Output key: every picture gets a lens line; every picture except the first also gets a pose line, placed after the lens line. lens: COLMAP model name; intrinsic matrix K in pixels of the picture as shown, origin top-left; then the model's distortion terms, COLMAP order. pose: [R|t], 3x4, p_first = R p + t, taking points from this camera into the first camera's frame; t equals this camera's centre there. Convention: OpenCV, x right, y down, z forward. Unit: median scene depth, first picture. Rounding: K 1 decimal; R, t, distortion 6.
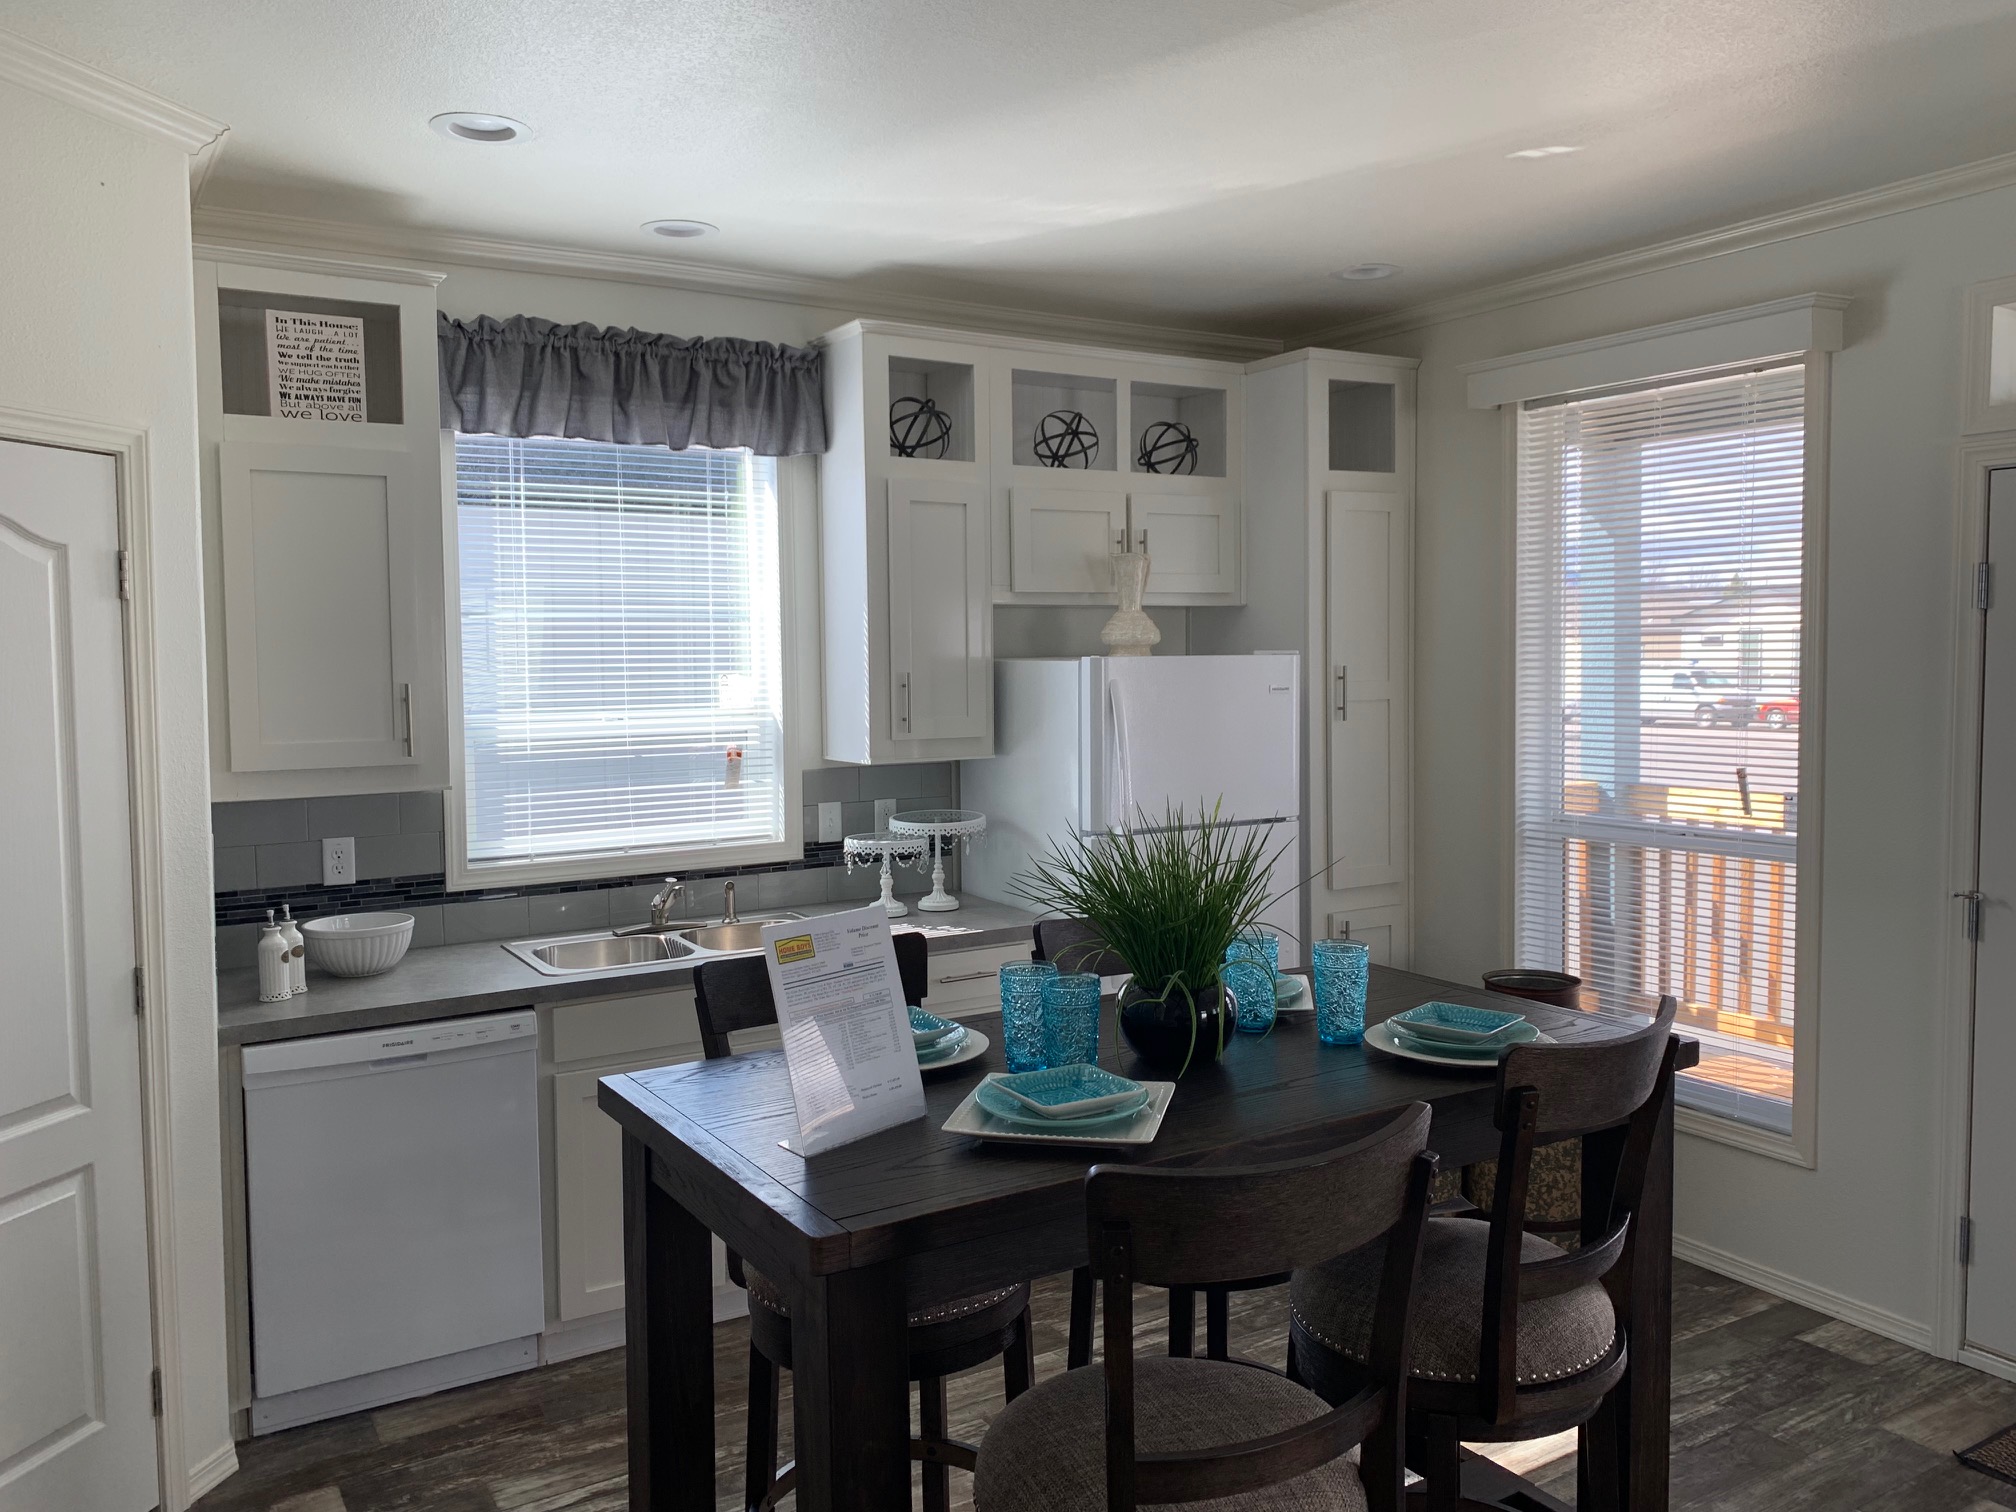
lens RADIAL K [[1545.8, 0, 1009.4], [0, 1545.8, 743.6], [0, 0, 1]] dist [0.046228, -0.058544]
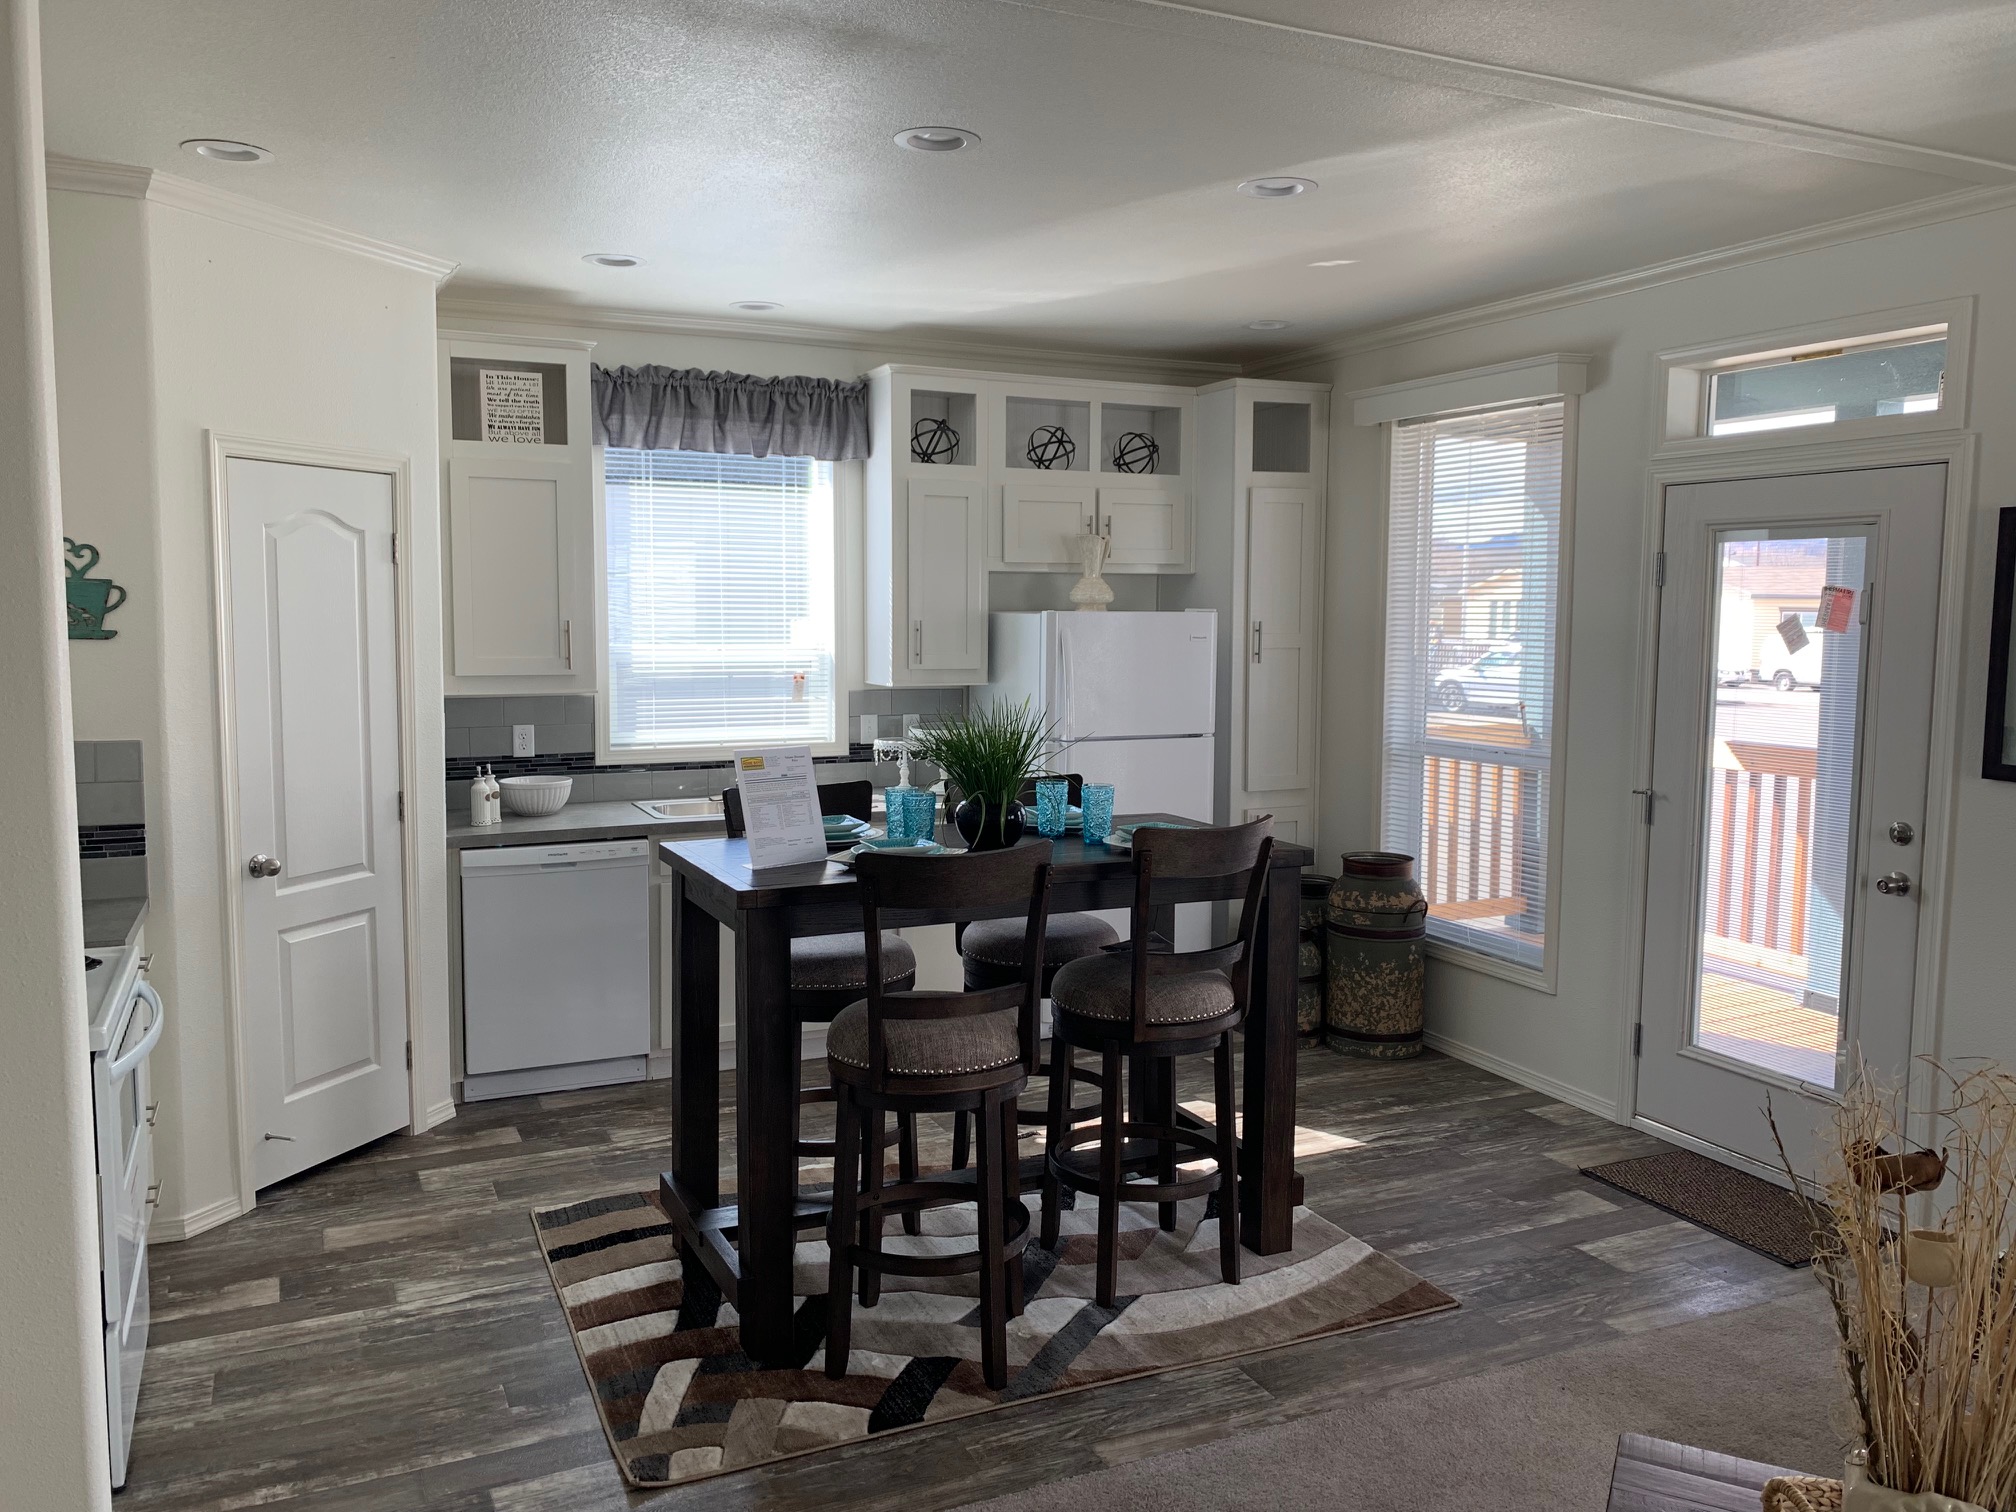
lens RADIAL K [[1545.8, 0, 1008.2], [0, 1545.8, 752.7], [0, 0, 1]] dist [0.046228, -0.058544]
pose [[0.993476, 0.027284, -0.110730, 0.173928], [-0.023489, 0.999096, 0.035435, 0.022268], [0.111597, -0.032603, 0.993219, -0.377661]]
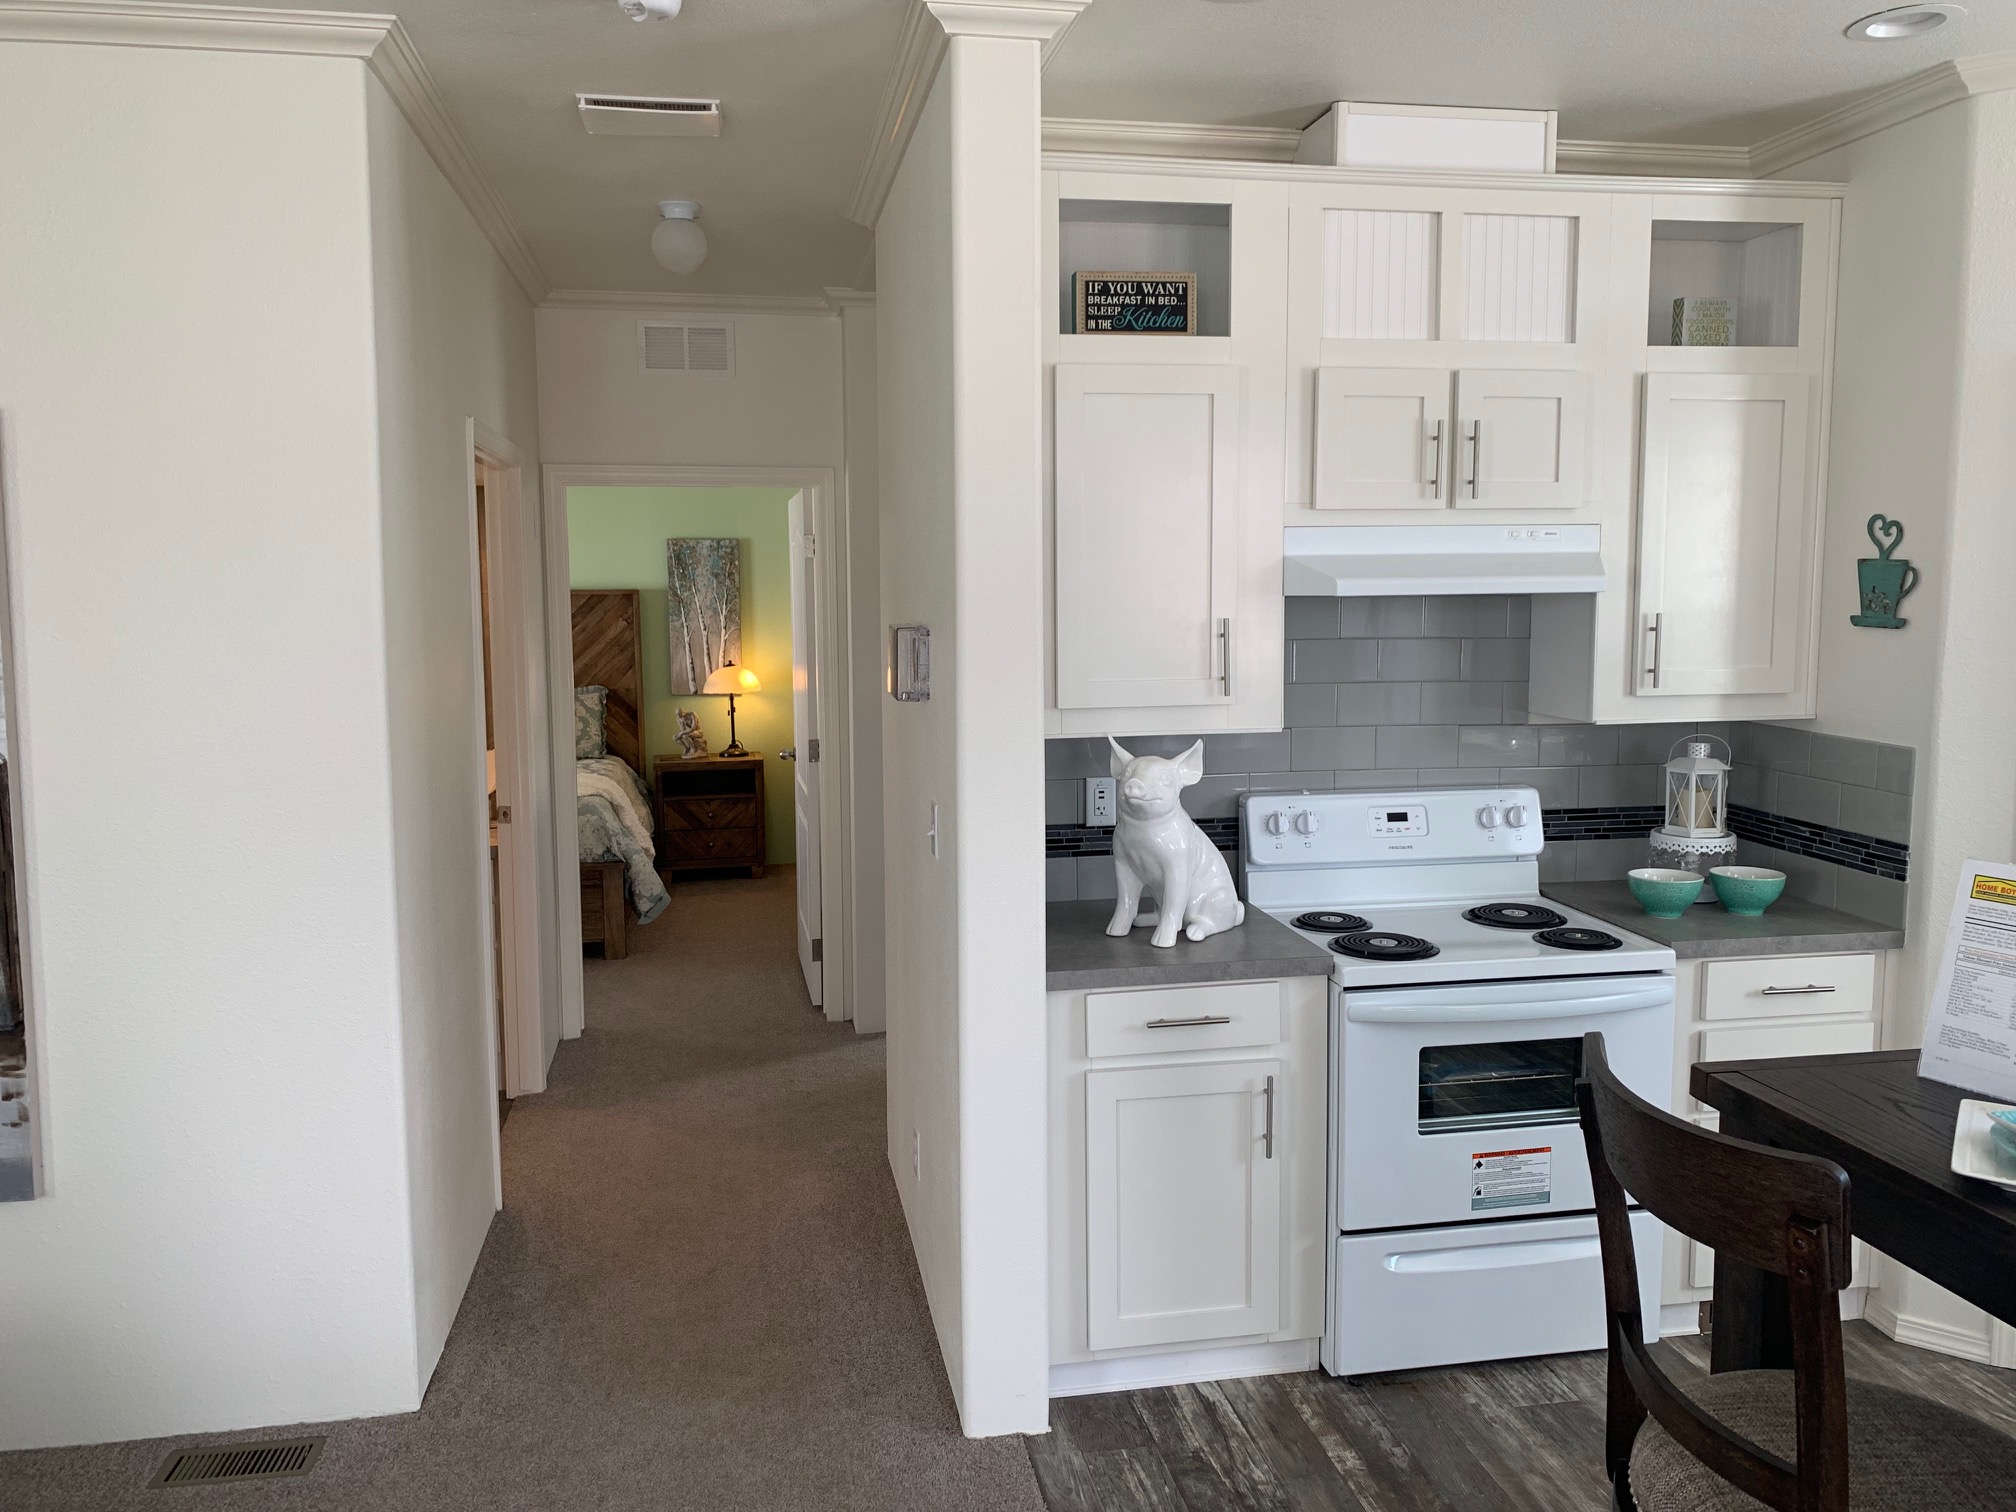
lens RADIAL K [[1545.8, 0, 1009.1], [0, 1545.8, 743.2], [0, 0, 1]] dist [0.046228, -0.058544]
pose [[-0.360795, 0.110253, -0.926105, 0.463458], [-0.048704, 0.989406, 0.136764, -0.029635], [0.931373, 0.094449, -0.351603, 0.355045]]
